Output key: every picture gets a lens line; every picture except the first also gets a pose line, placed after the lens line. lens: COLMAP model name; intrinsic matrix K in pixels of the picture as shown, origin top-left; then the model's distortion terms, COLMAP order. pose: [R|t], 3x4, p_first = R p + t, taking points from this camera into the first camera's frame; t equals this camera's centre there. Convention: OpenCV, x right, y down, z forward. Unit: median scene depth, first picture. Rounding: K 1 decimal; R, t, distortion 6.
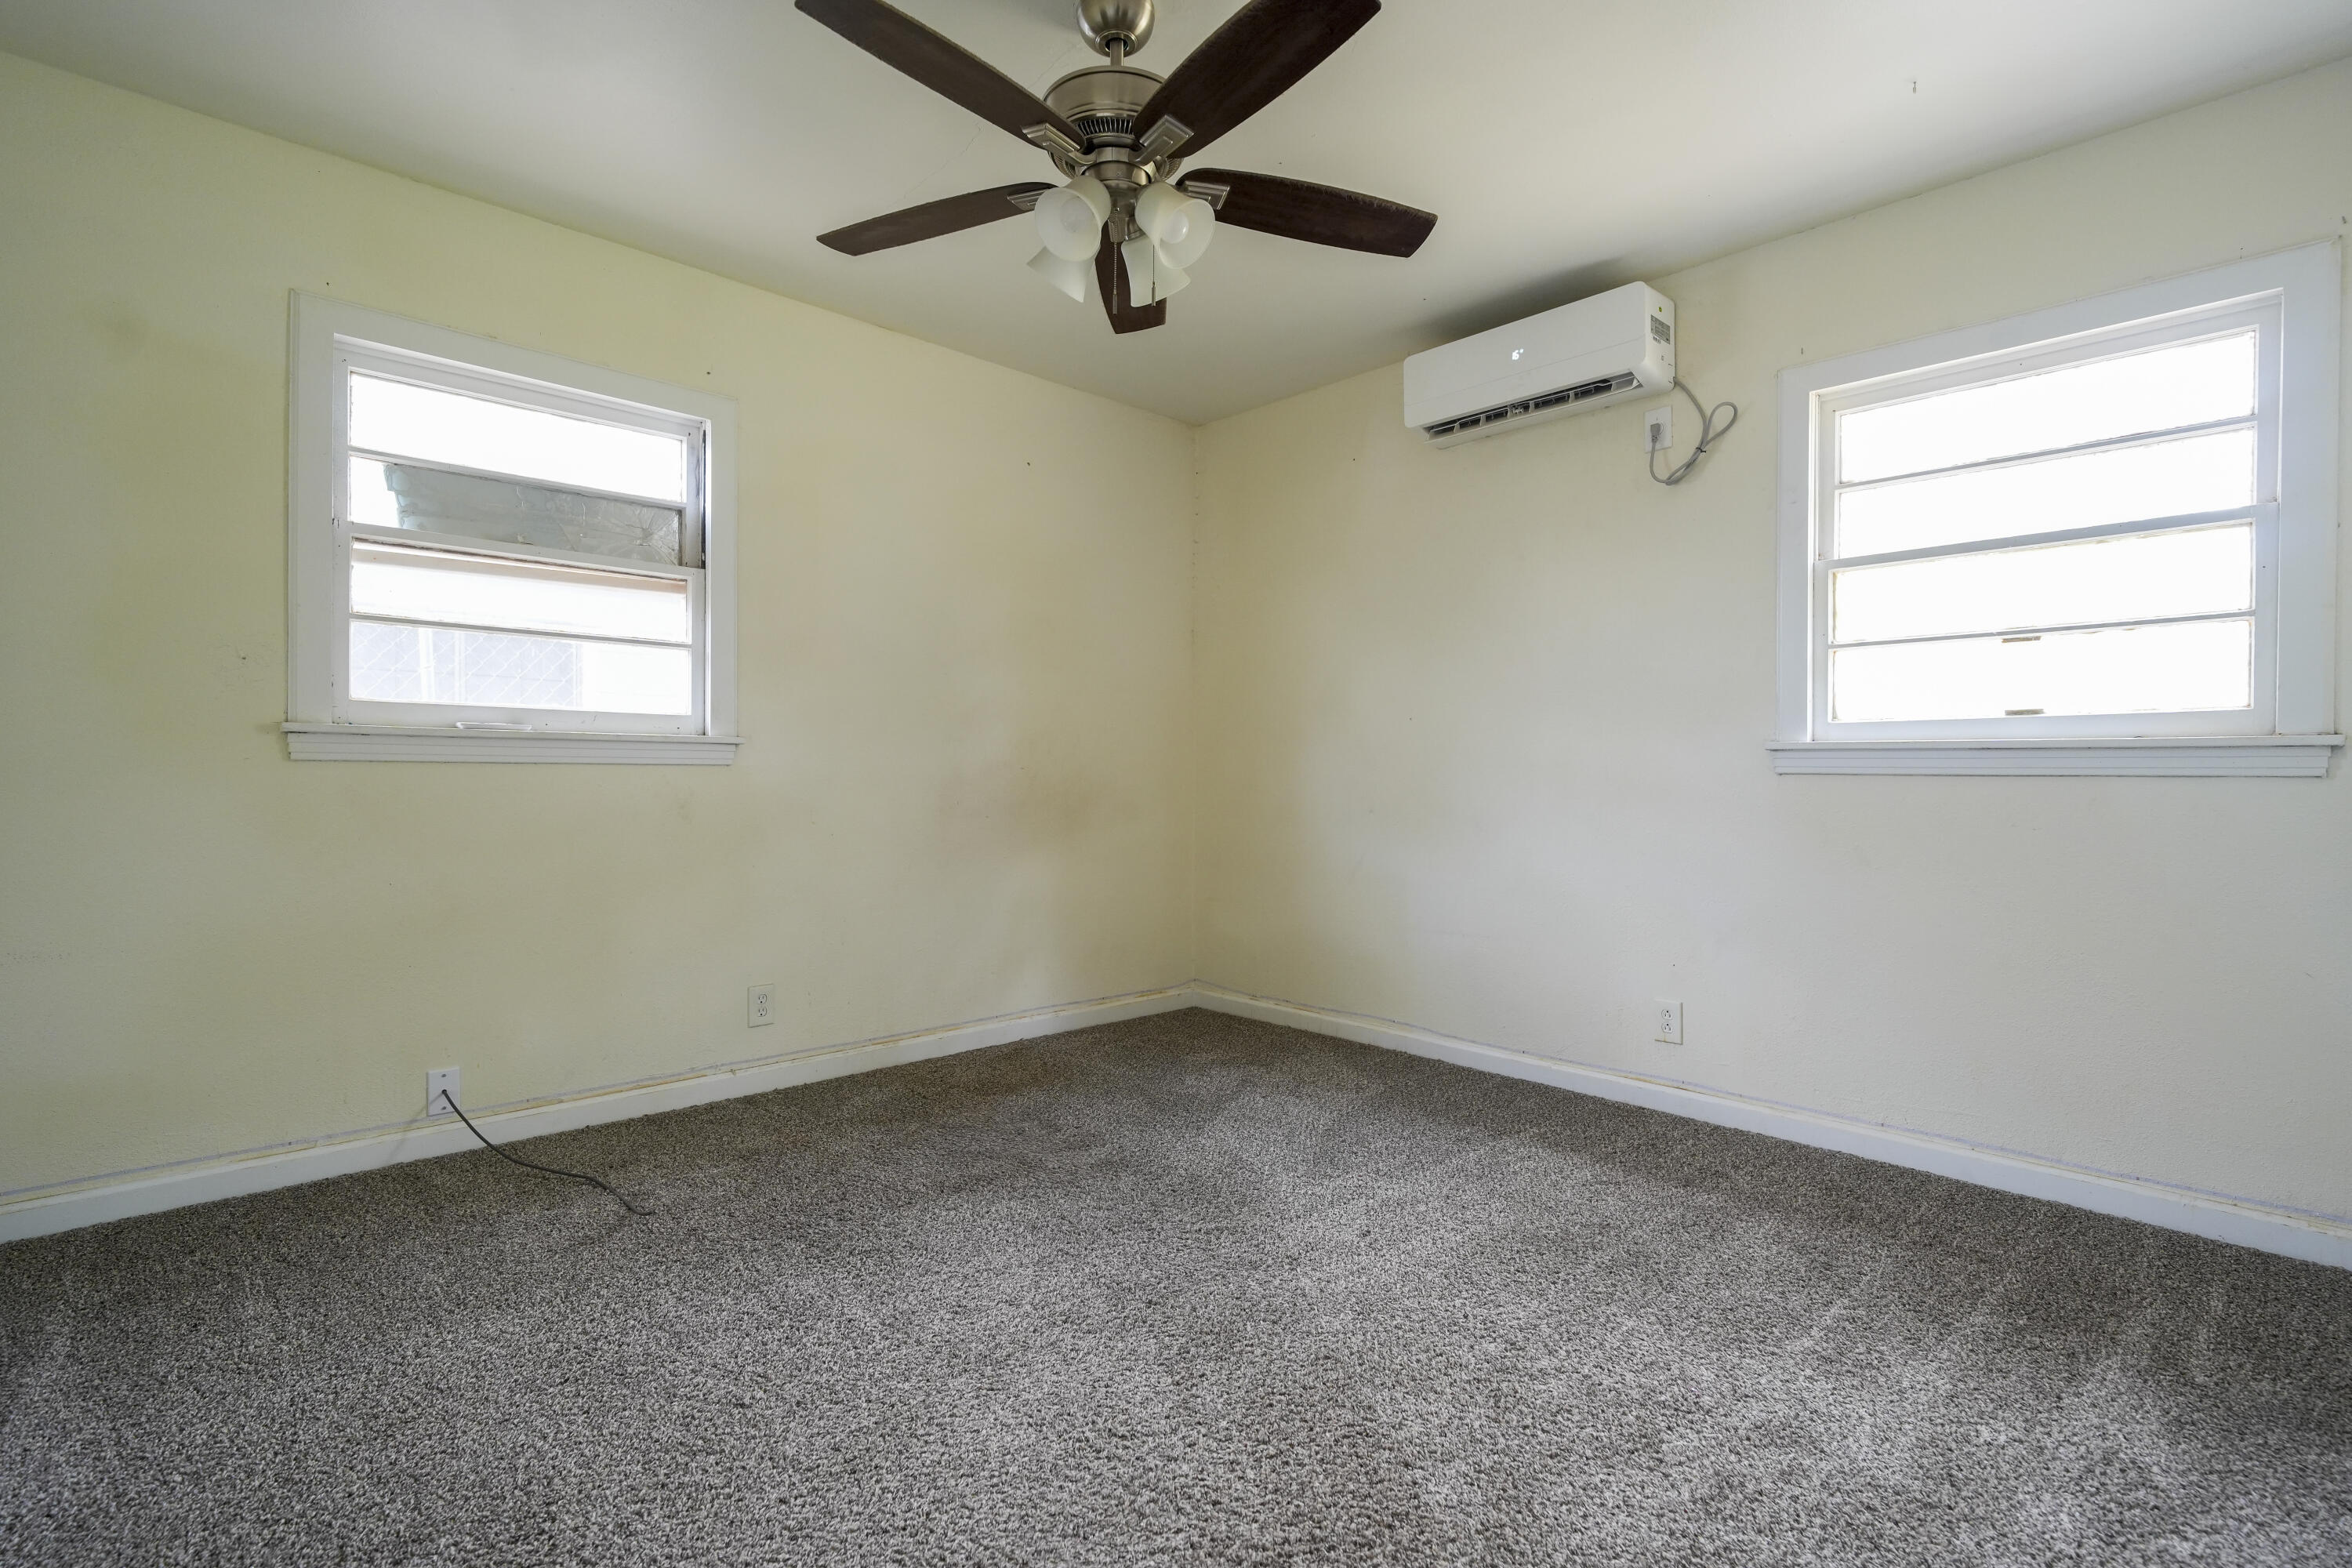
lens RADIAL K [[1081.5, 0, 1164.9], [0, 1081.5, 784.4], [0, 0, 1]] dist [-0.001441, -0.001188]
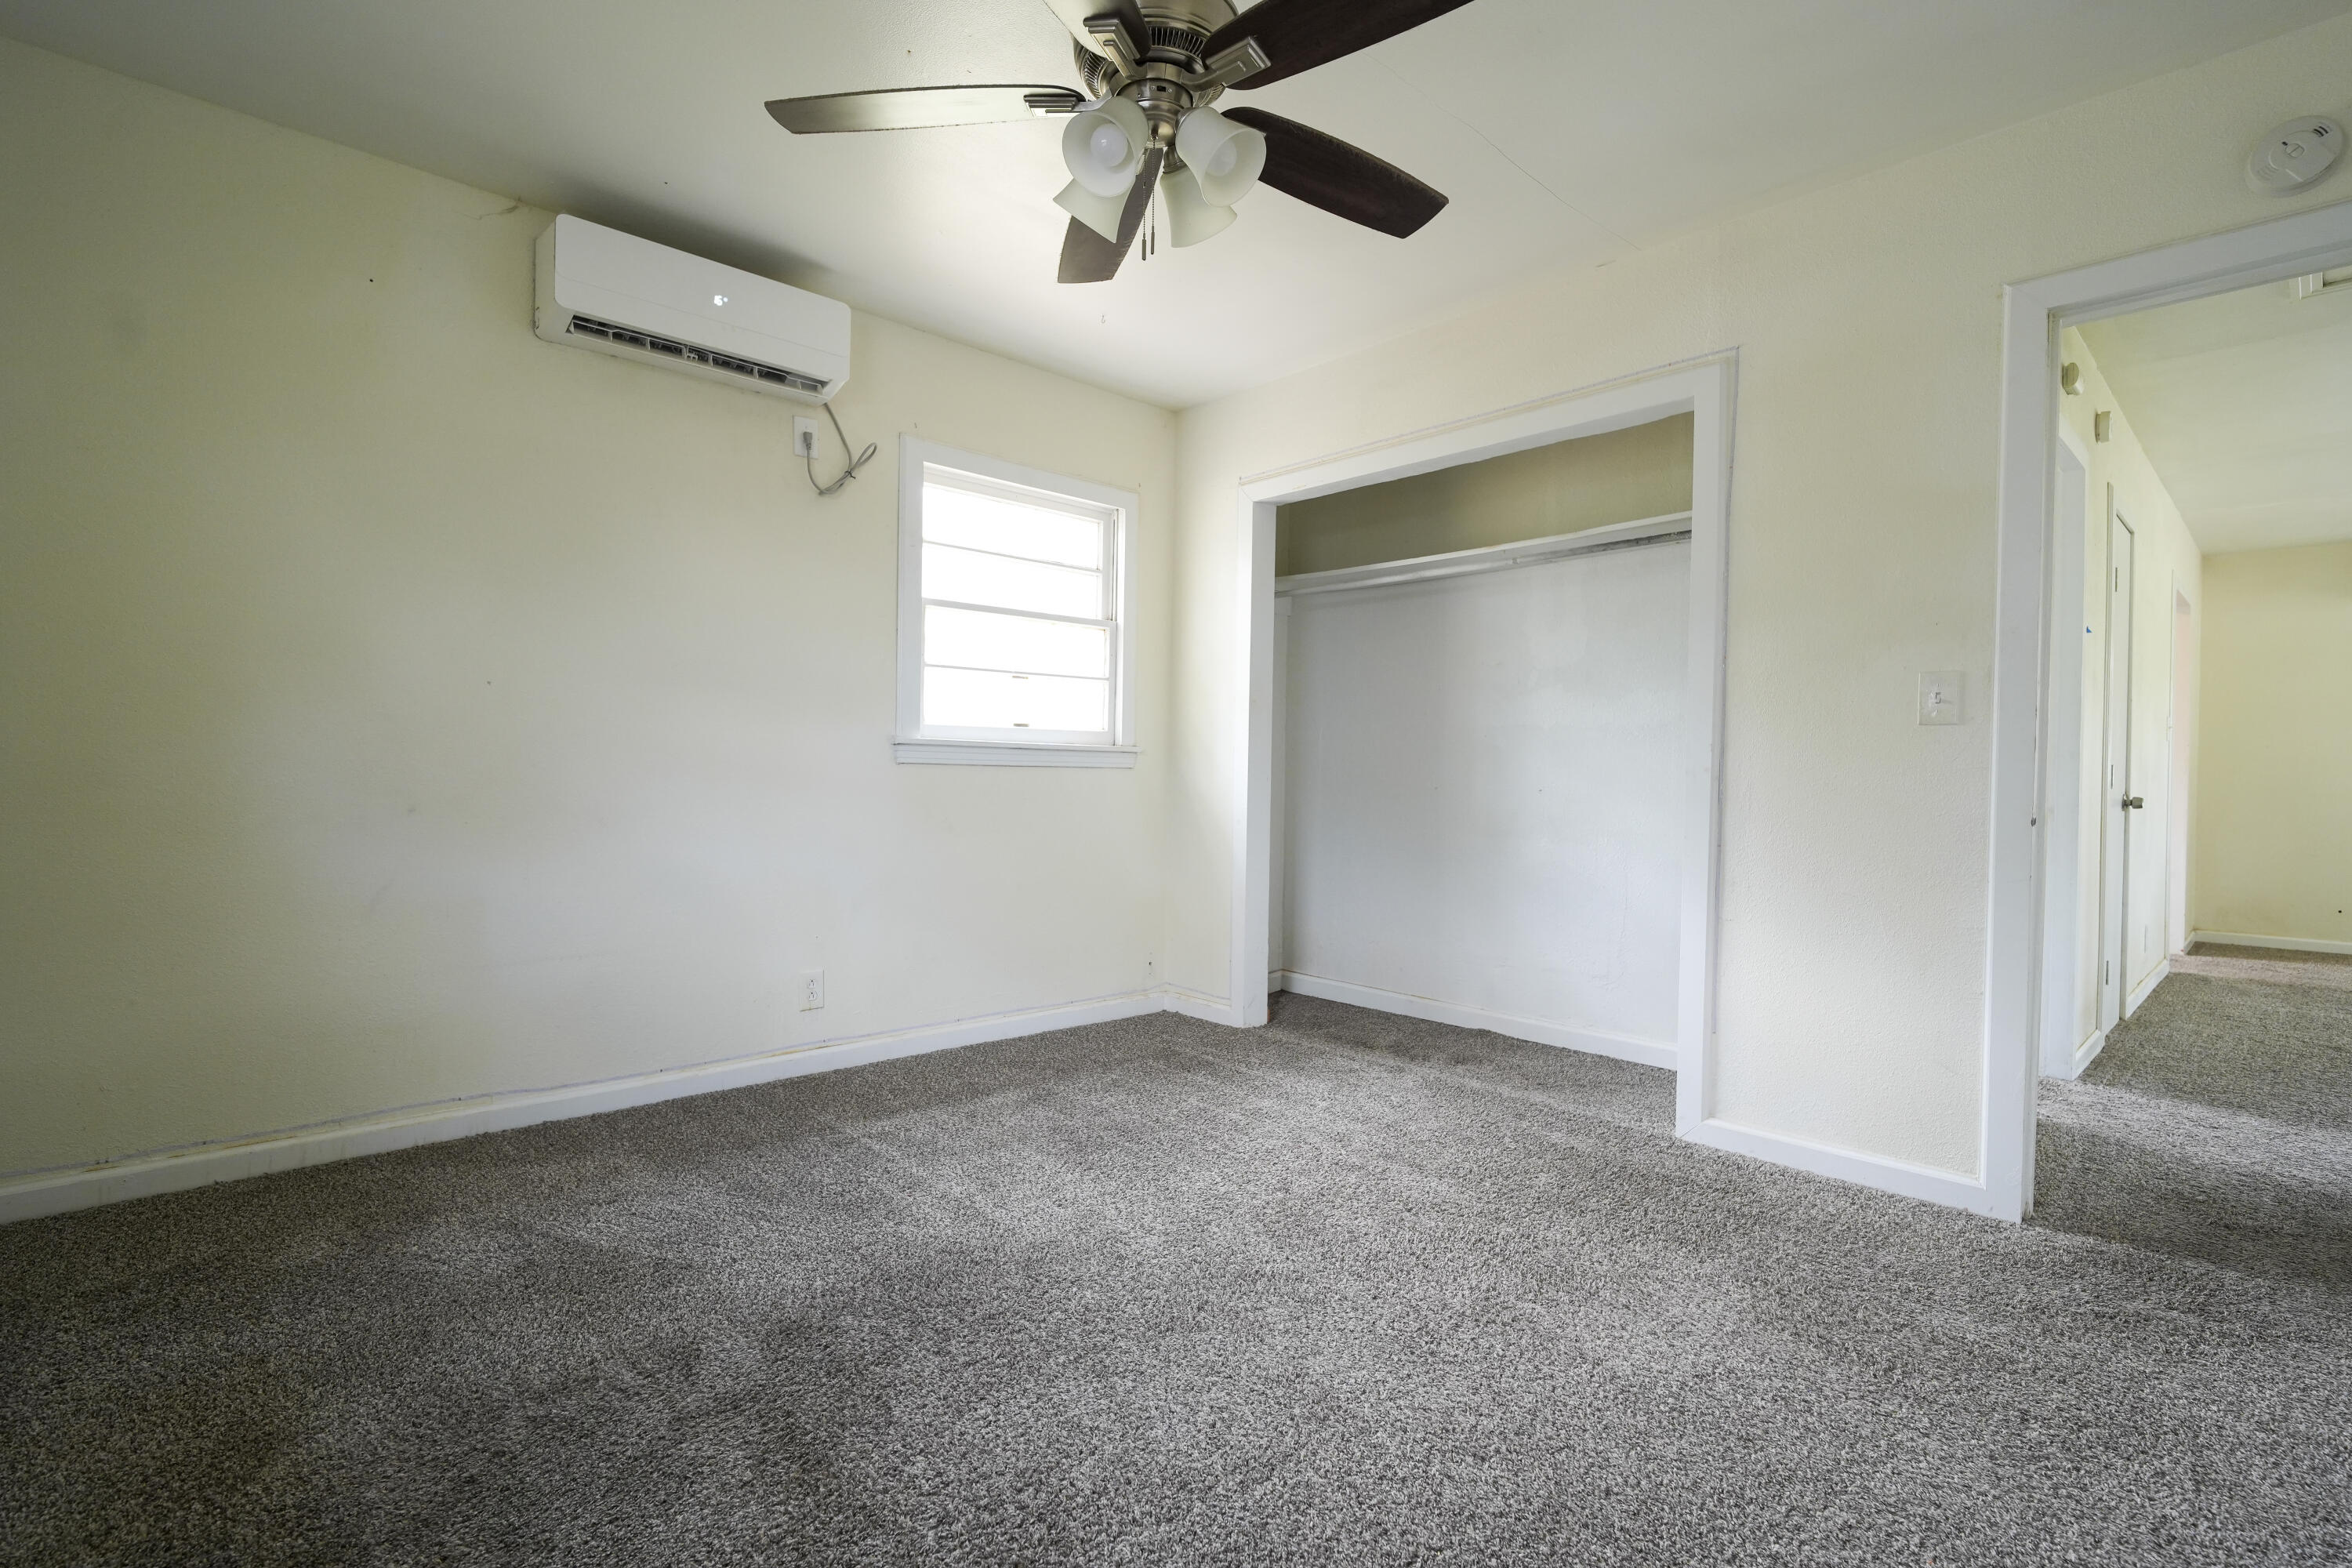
lens RADIAL K [[1081.5, 0, 1164.9], [0, 1081.5, 784.4], [0, 0, 1]] dist [-0.001441, -0.001188]
pose [[0.012768, -0.017588, 0.999764, -0.630149], [-0.006342, 0.999824, 0.017670, -0.008604], [-0.999898, -0.006566, 0.012655, 0.653397]]
